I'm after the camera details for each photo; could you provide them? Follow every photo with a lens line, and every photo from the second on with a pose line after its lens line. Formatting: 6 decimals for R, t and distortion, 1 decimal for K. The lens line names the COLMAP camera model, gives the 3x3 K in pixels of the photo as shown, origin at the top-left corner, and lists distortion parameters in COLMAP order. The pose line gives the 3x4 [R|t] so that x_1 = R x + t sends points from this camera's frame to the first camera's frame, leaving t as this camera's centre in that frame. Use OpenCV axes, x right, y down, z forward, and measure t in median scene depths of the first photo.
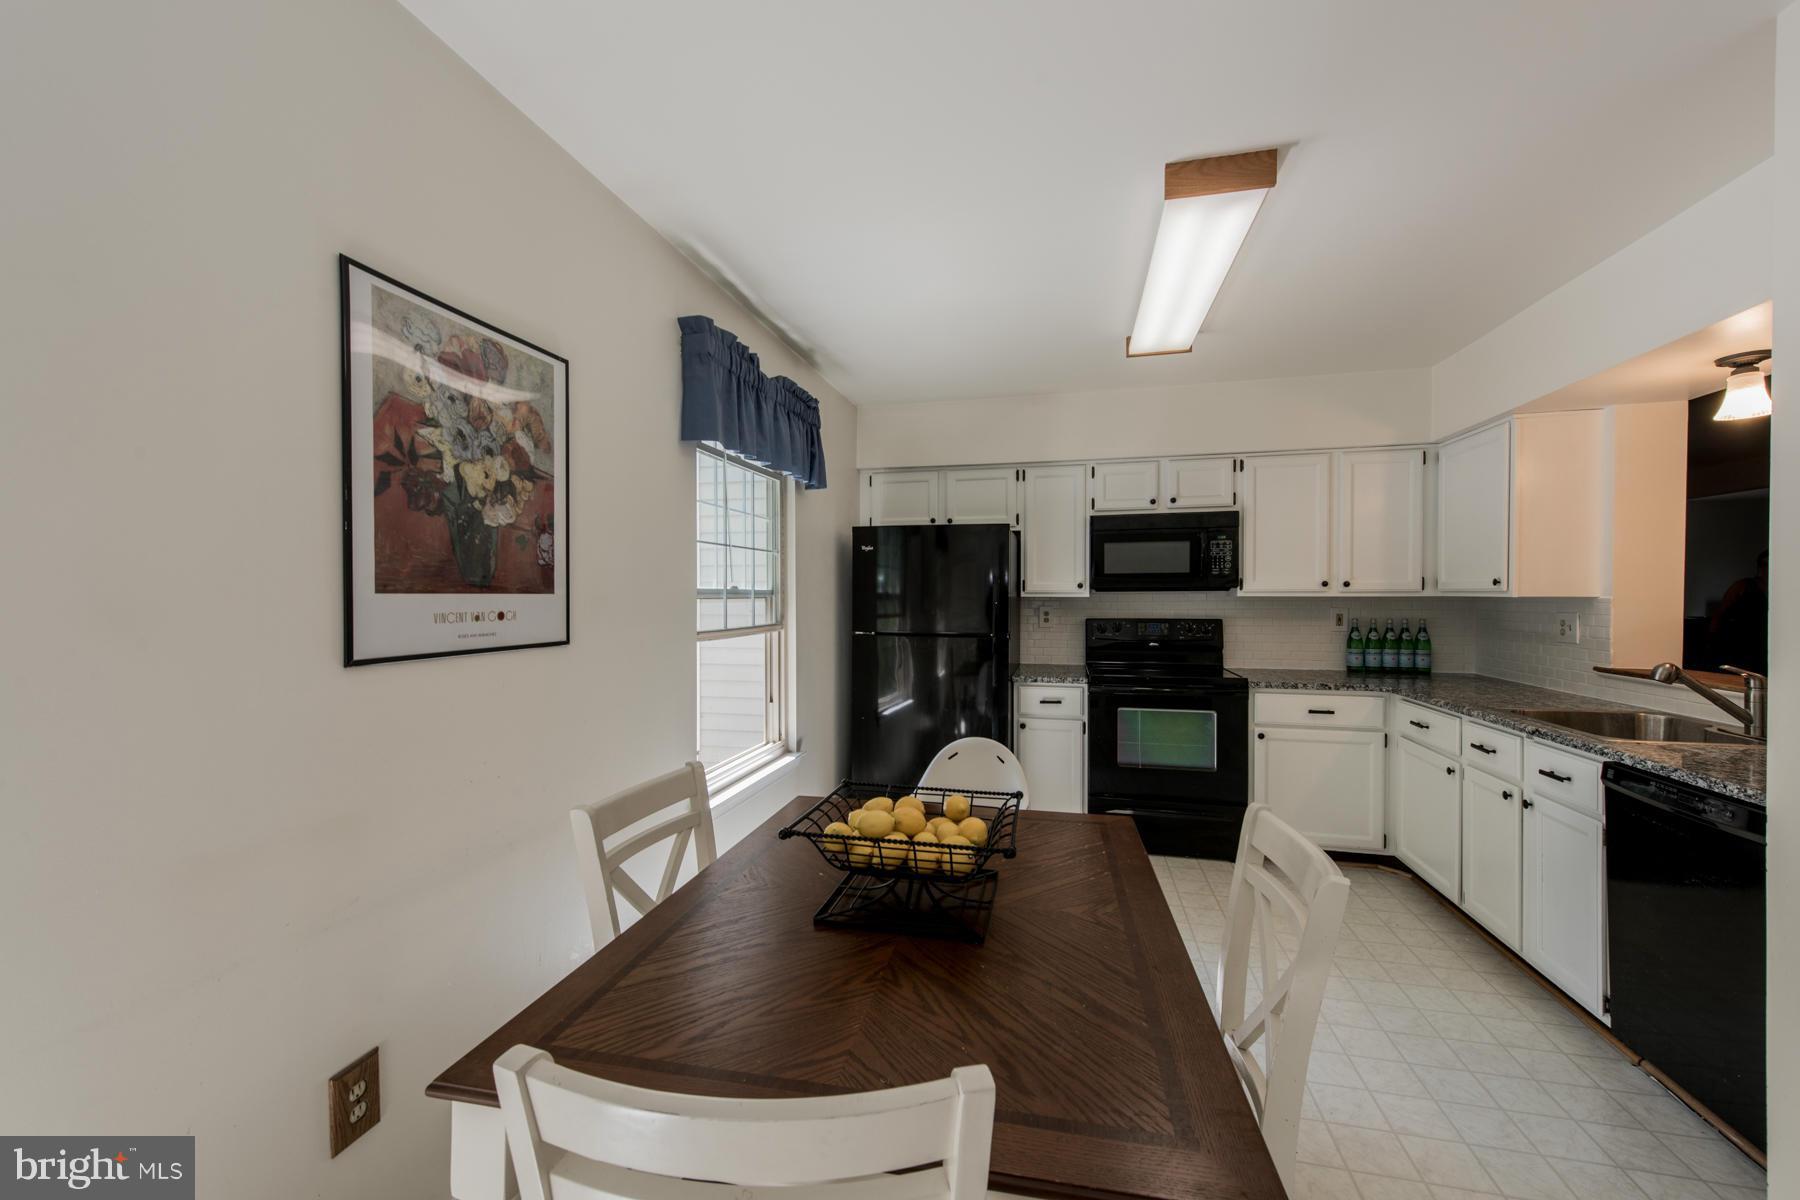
lens RADIAL K [[709.6, 0, 900.0], [0, 709.6, 600.0], [0, 0, 1]] dist [0.008560, -0.000038]
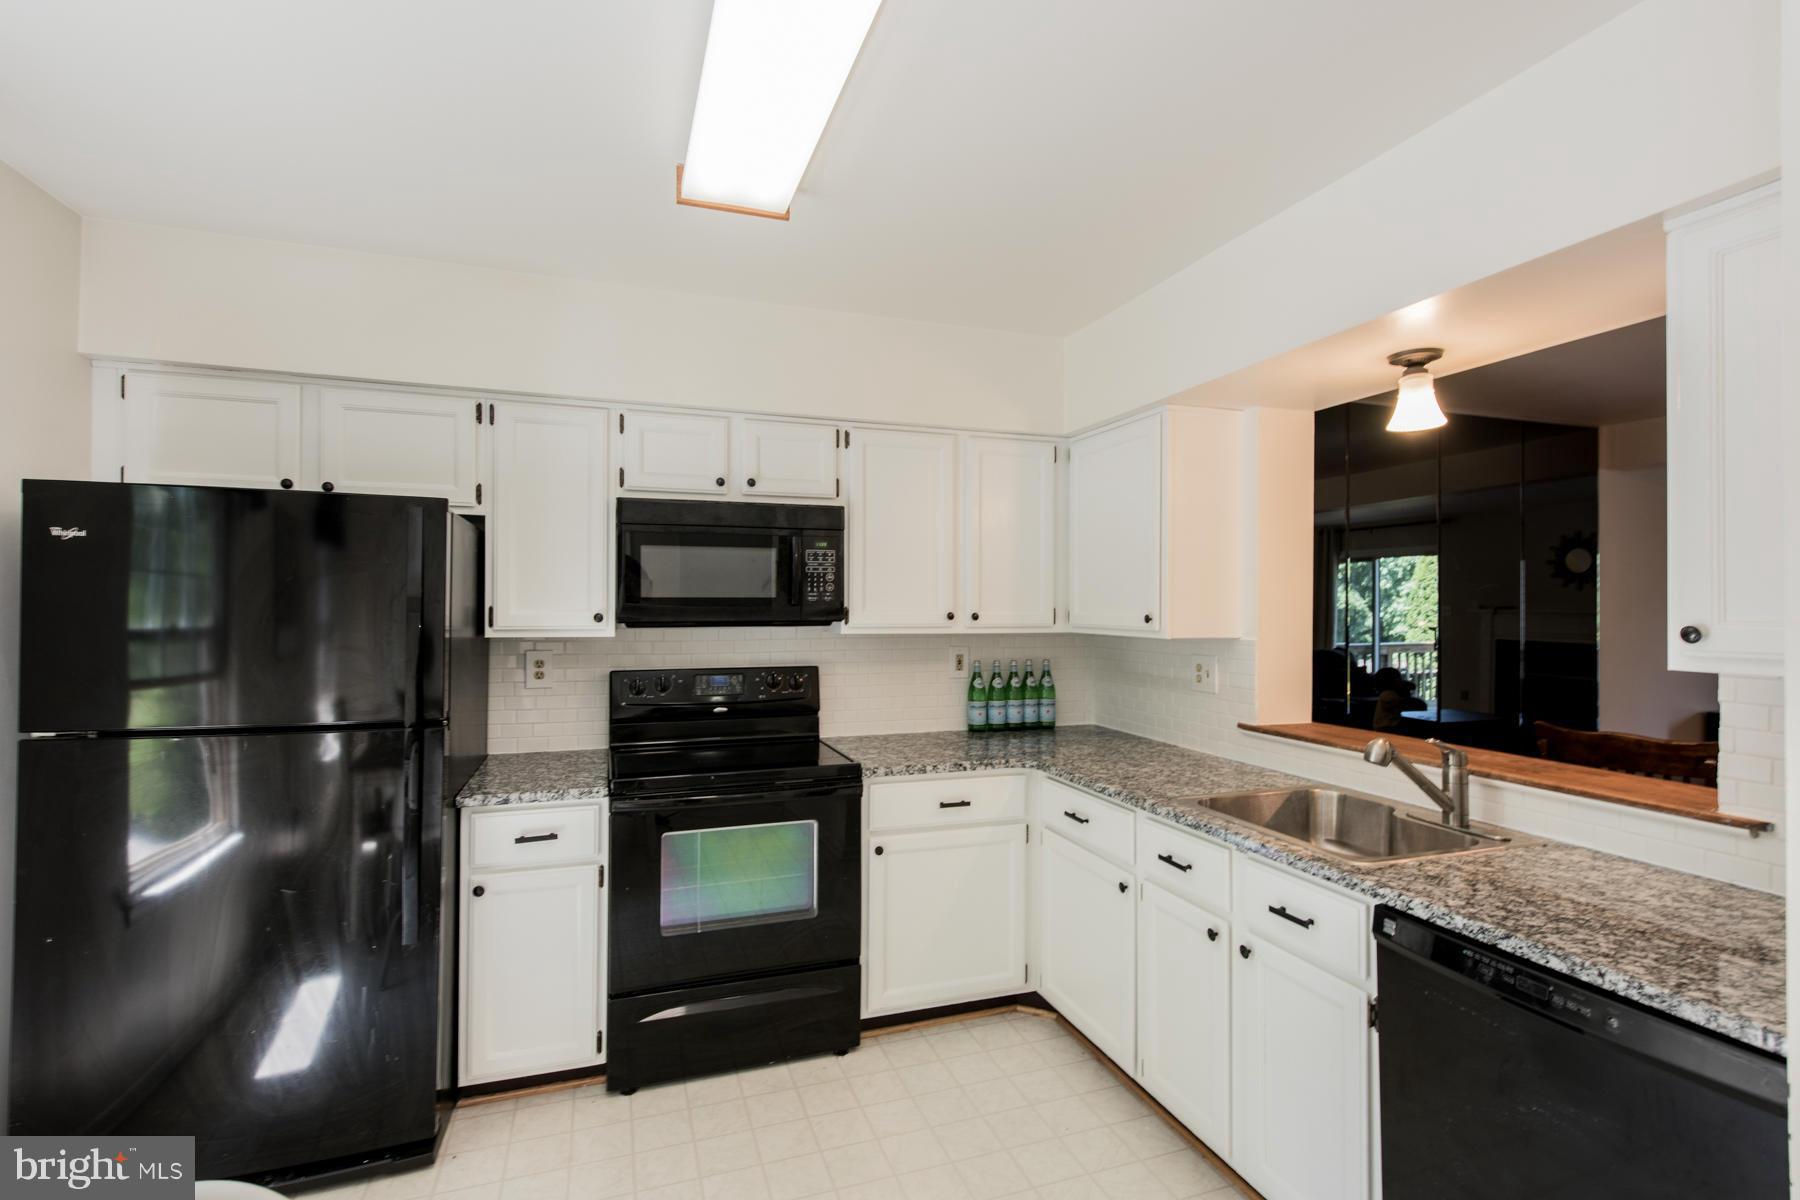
lens RADIAL K [[851.8, 0, 905.3], [0, 851.8, 607.7], [0, 0, 1]] dist [0.015309, -0.000182]
pose [[0.843003, 0.004947, 0.537886, 0.097702], [-0.001378, 0.999974, -0.007037, -0.025177], [-0.537907, 0.005191, 0.842989, 0.302828]]
